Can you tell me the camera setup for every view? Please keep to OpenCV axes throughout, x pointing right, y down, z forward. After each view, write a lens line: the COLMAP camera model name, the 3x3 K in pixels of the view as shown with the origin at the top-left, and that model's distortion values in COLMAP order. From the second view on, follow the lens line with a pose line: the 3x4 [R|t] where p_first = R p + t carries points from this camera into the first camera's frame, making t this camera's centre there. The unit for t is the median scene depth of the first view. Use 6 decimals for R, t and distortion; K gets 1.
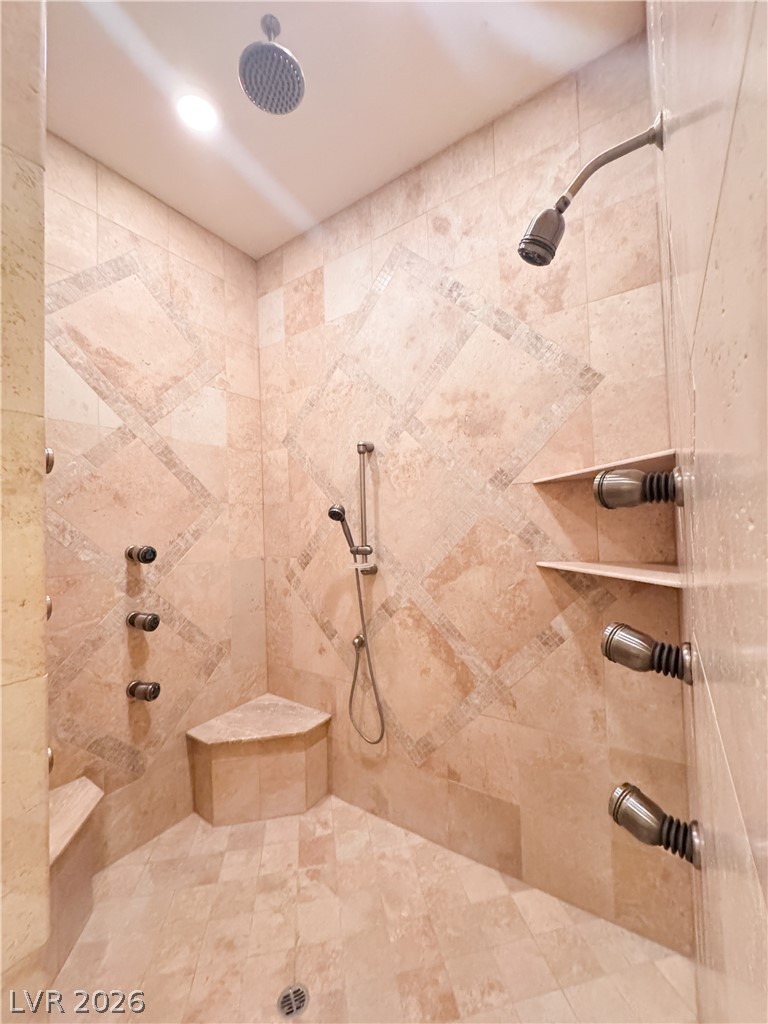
lens RADIAL K [[412.3, 0, 379.2], [0, 412.3, 508.2], [0, 0, 1]] dist [-0.012830, 0.000863]
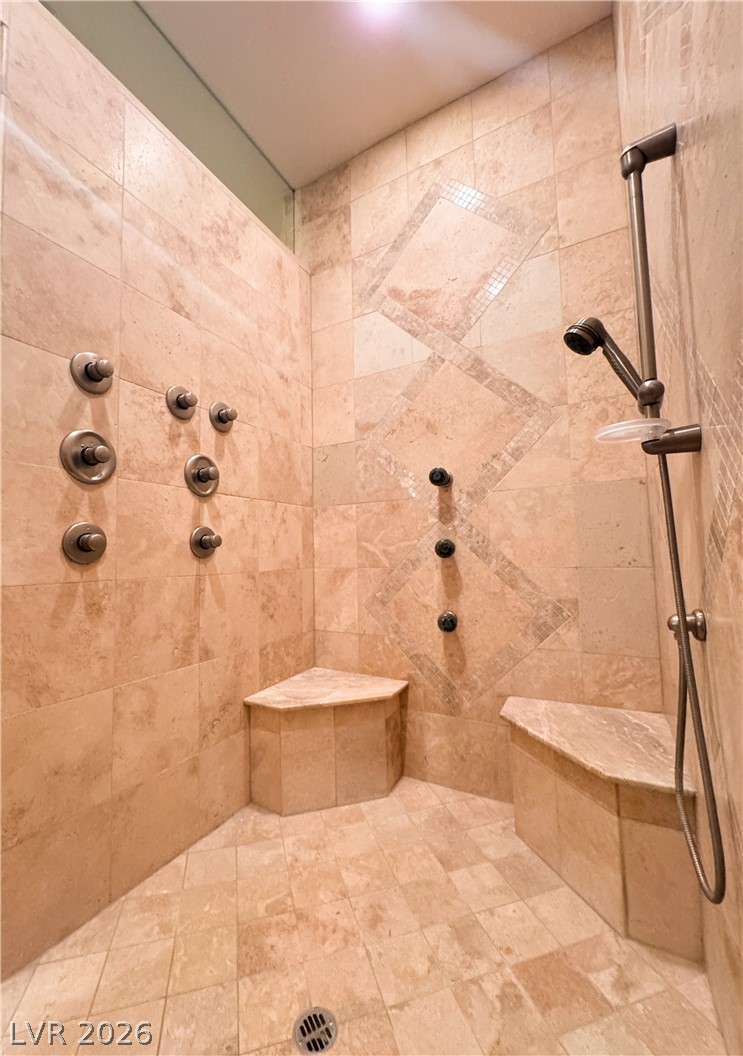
lens RADIAL K [[425.1, 0, 365.3], [0, 425.1, 530.9], [0, 0, 1]] dist [-0.005748, -0.000356]
pose [[0.088042, -0.036578, -0.995445, 0.370146], [0.048199, 0.998311, -0.032420, 0.249417], [0.994950, -0.045125, 0.089656, 0.704156]]
